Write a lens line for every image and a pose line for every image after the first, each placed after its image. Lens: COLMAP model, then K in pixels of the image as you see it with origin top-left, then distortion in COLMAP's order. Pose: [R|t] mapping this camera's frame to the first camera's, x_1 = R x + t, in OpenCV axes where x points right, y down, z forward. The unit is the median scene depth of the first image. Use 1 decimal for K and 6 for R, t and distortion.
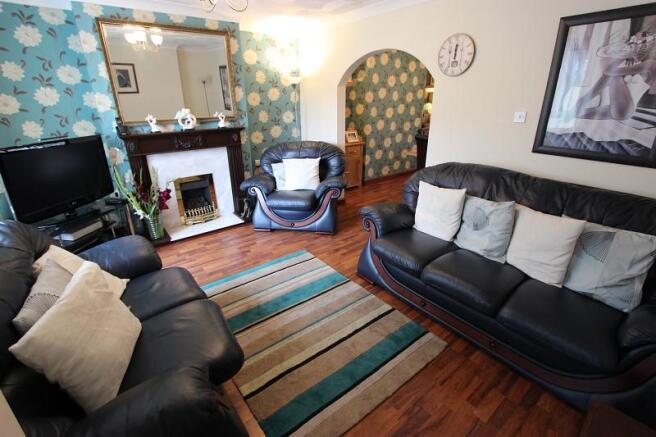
lens RADIAL K [[301.0, 0, 329.7], [0, 301.0, 210.5], [0, 0, 1]] dist [-0.002179, -0.000363]
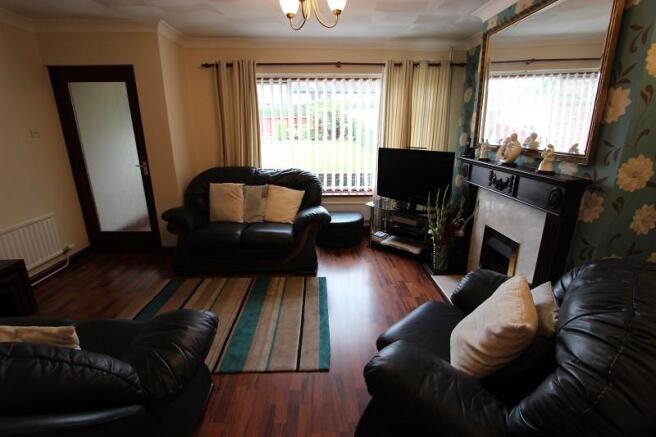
lens RADIAL K [[301.0, 0, 329.7], [0, 301.0, 210.5], [0, 0, 1]] dist [-0.002179, -0.000363]
pose [[-0.586471, 0.236594, -0.774645, 0.342887], [-0.277486, 0.839824, 0.466581, -0.461864], [0.760955, 0.488589, -0.426881, 1.245935]]
